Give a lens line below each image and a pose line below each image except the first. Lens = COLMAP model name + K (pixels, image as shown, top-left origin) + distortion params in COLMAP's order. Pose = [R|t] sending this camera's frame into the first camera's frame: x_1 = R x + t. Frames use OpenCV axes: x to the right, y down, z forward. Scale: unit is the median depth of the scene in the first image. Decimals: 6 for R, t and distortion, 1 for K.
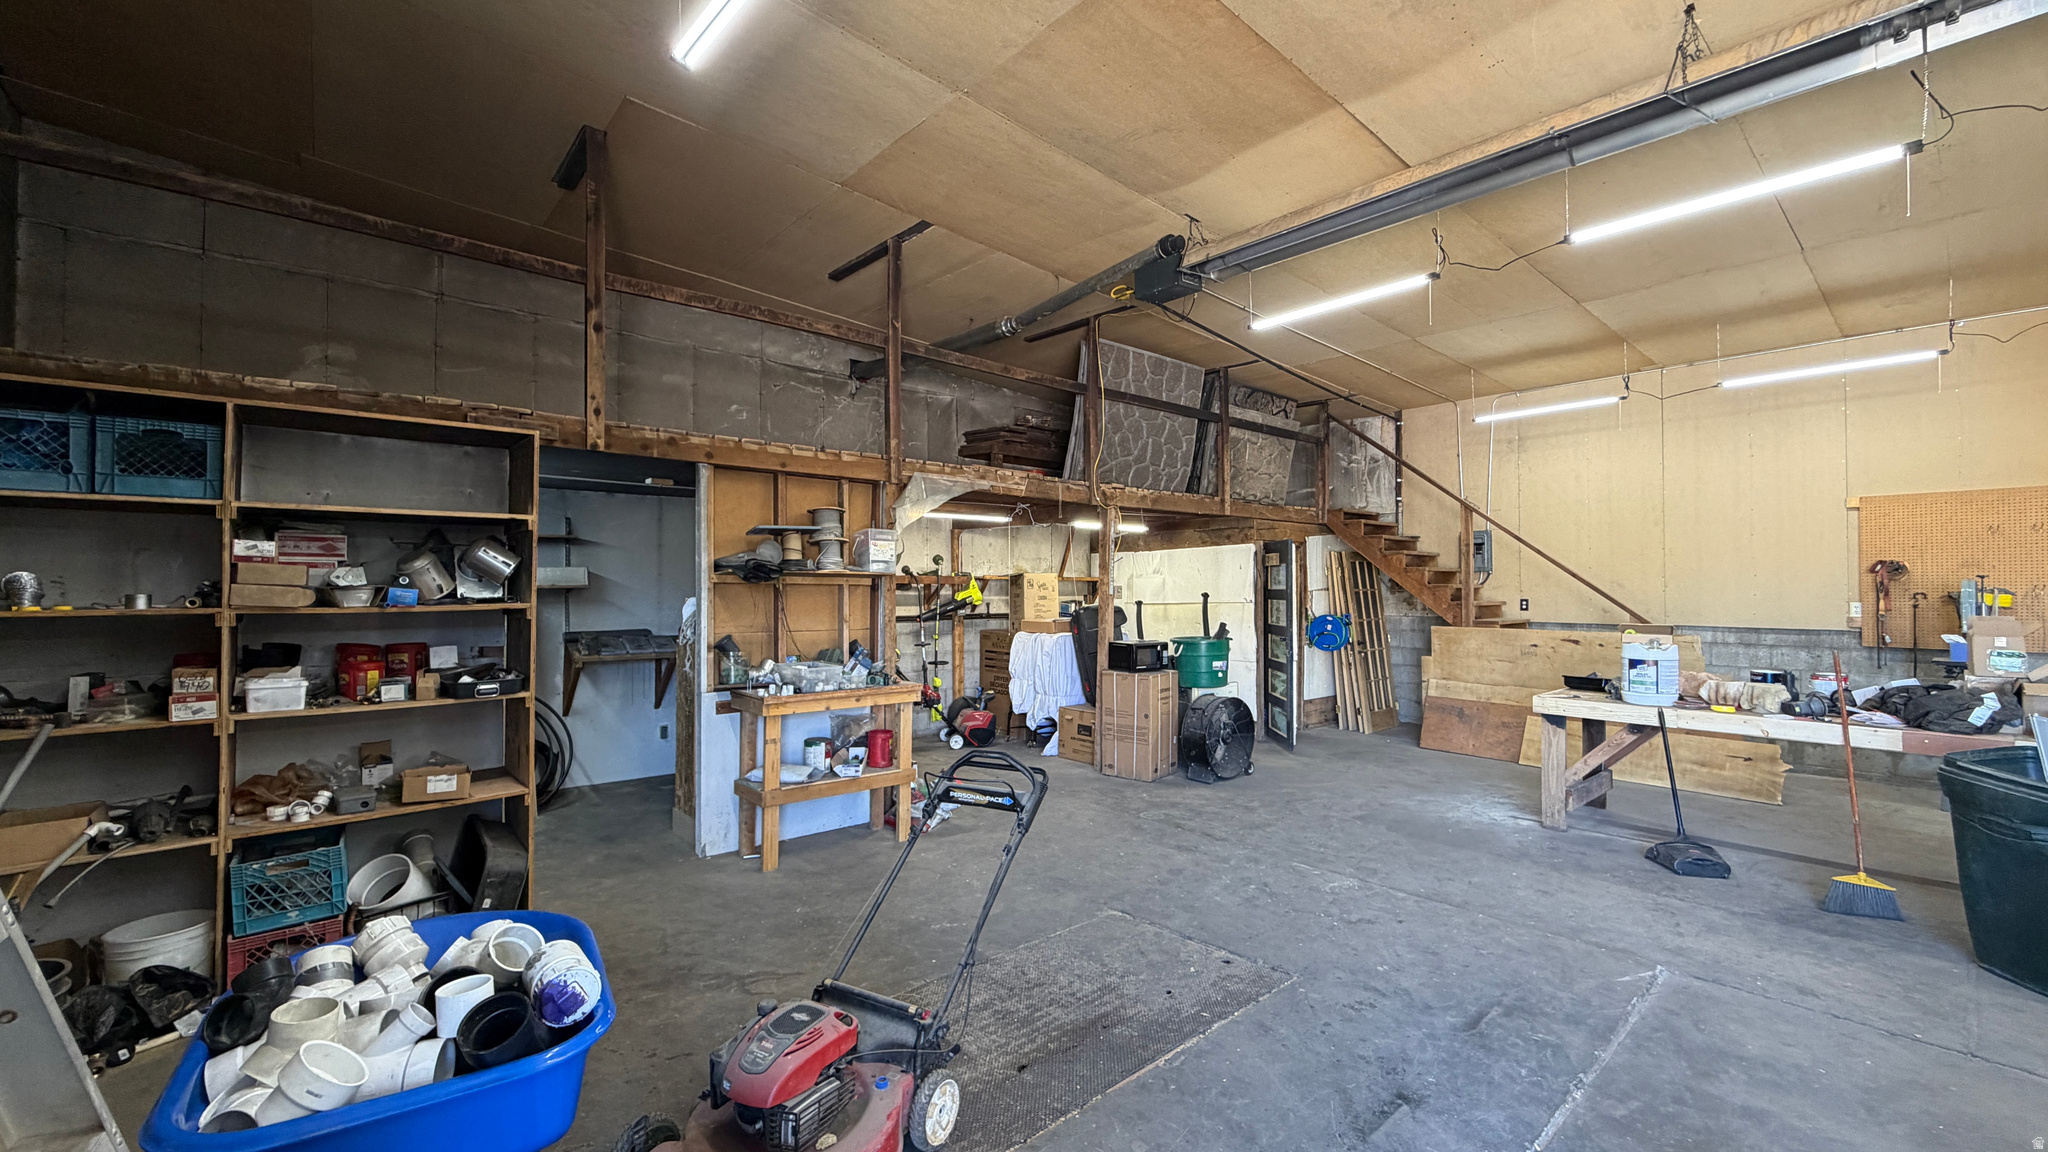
lens RADIAL K [[794.4, 0, 1010.4], [0, 794.4, 574.2], [0, 0, 1]] dist [0.011586, 0.000056]
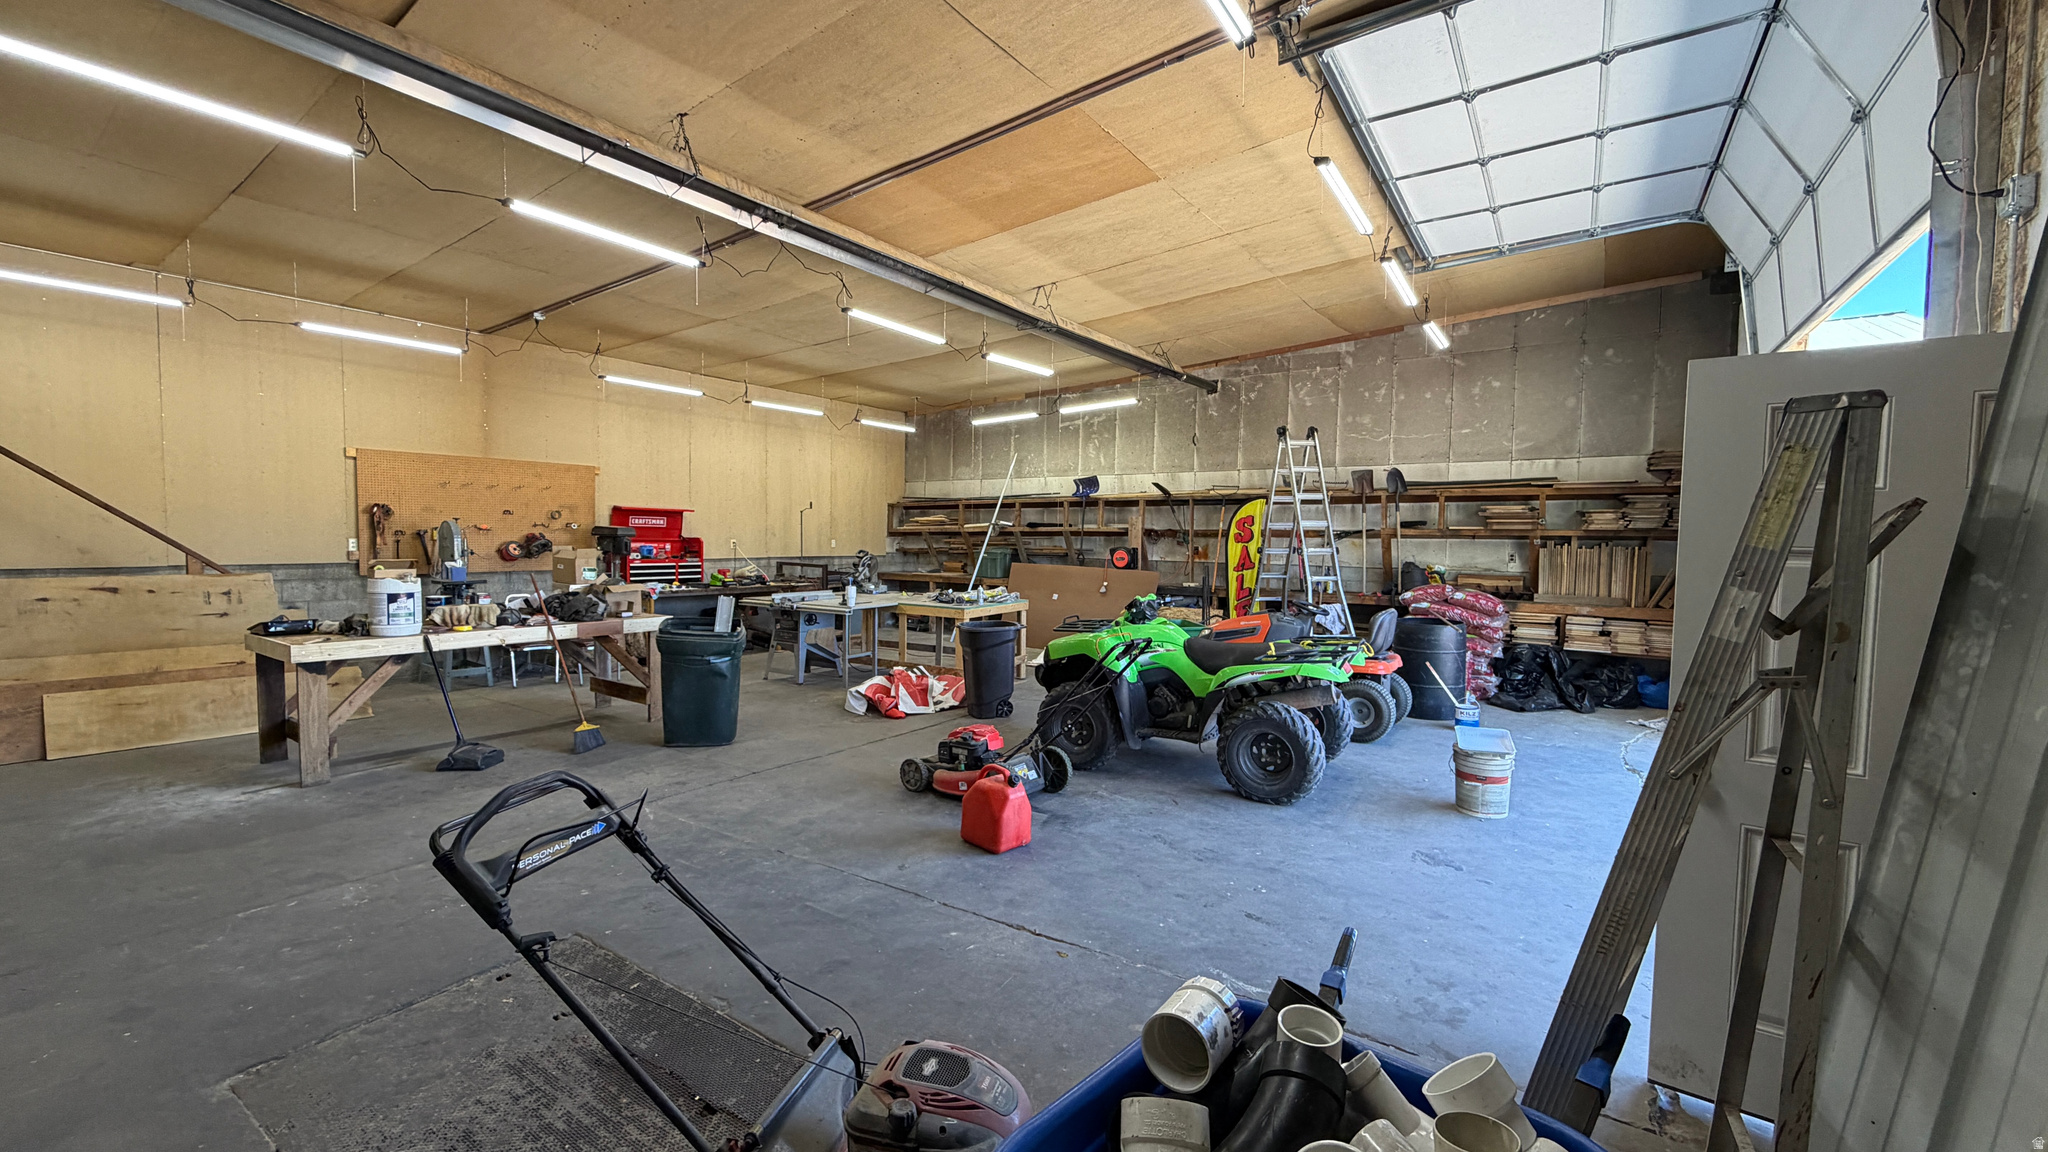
lens RADIAL K [[794.4, 0, 1010.5], [0, 794.4, 581.0], [0, 0, 1]] dist [0.011586, 0.000056]
pose [[-0.209994, -0.057768, 0.975995, -0.392938], [-0.026844, 0.998217, 0.053308, 0.012331], [-0.977334, -0.015005, -0.211170, 0.422628]]
